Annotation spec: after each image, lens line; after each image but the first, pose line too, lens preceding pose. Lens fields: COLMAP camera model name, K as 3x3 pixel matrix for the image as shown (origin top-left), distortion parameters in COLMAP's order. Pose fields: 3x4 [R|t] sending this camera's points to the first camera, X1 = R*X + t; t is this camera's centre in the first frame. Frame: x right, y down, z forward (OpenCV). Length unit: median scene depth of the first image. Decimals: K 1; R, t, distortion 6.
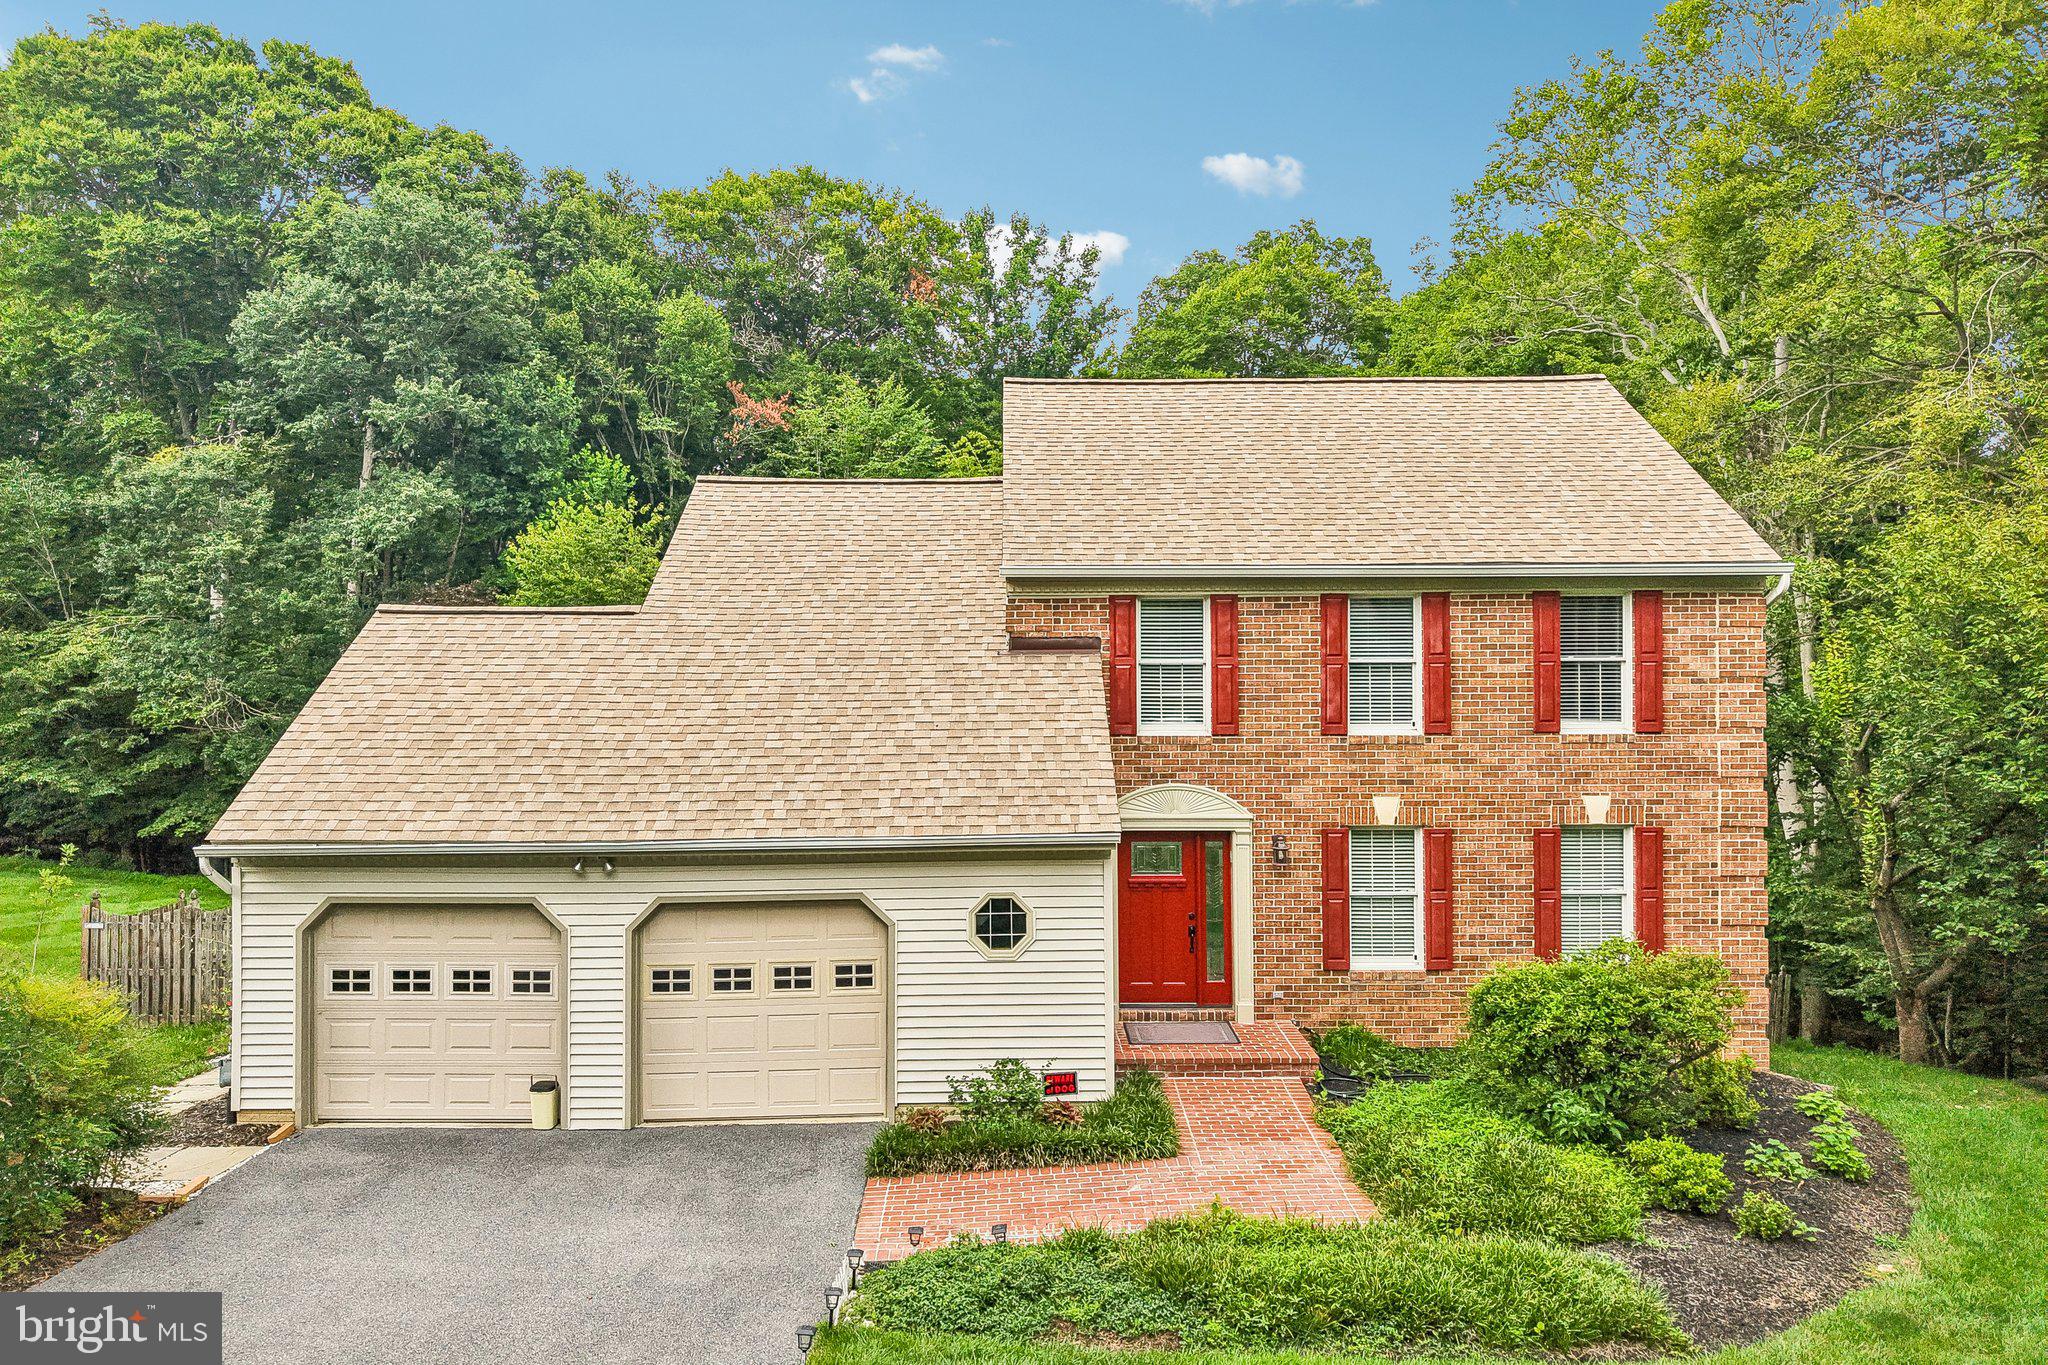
lens RADIAL K [[1368.4, 0, 1024.0], [0, 1368.4, 682.5], [0, 0, 1]] dist [0.027211, -0.022246]
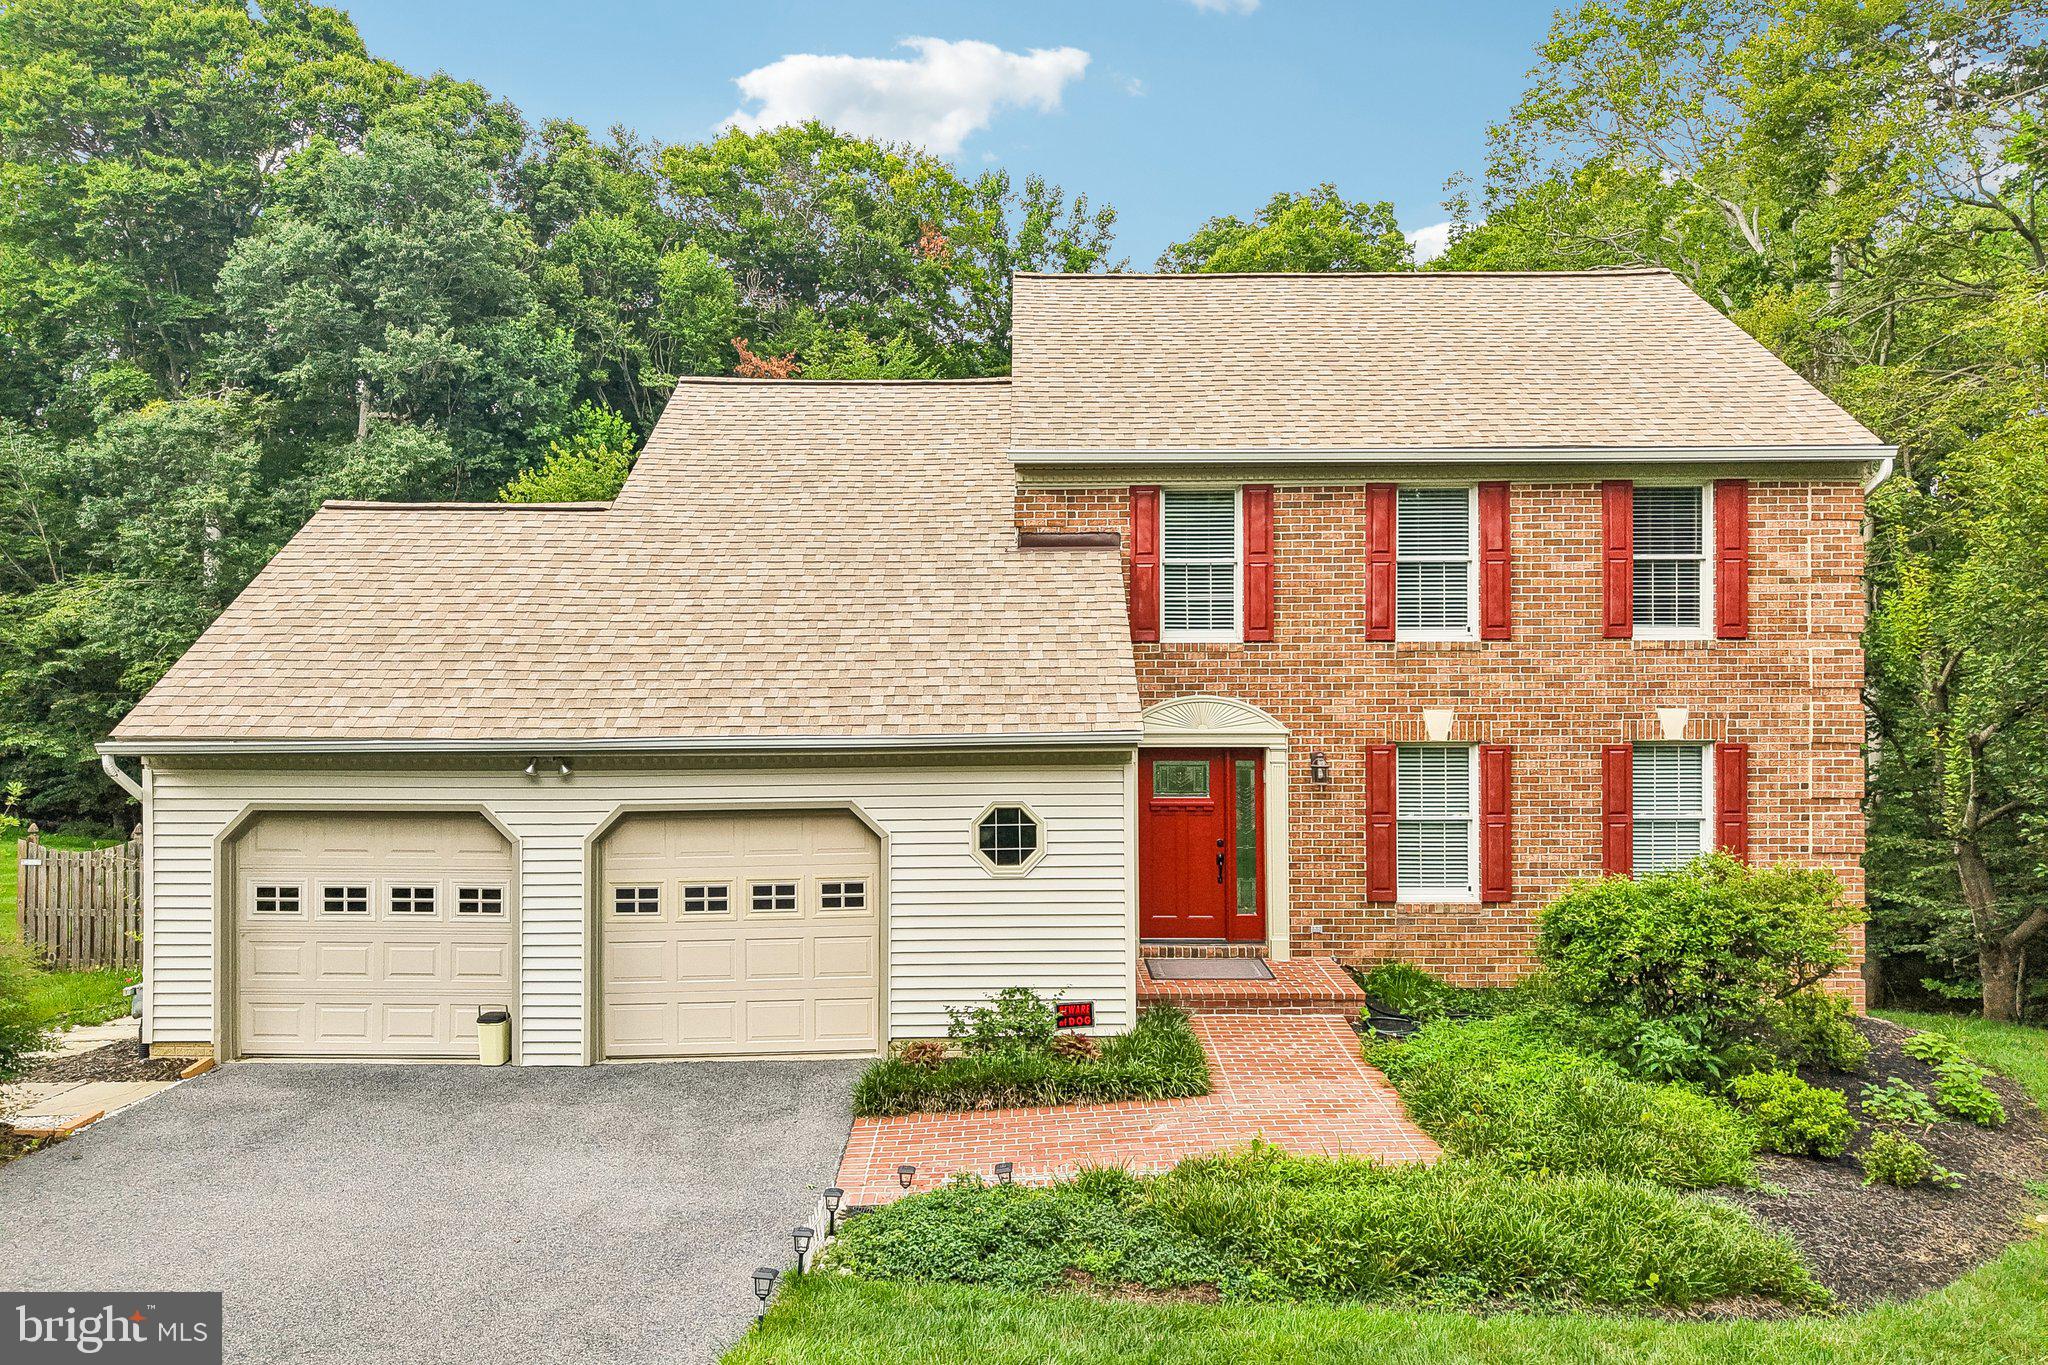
lens RADIAL K [[1368.4, 0, 1024.0], [0, 1368.4, 682.5], [0, 0, 1]] dist [0.027211, -0.022246]
pose [[0.999944, 0.000330, -0.010568, 0.002447], [-0.000272, 0.999985, 0.005463, 0.061903], [0.010570, -0.005459, 0.999929, 0.099952]]
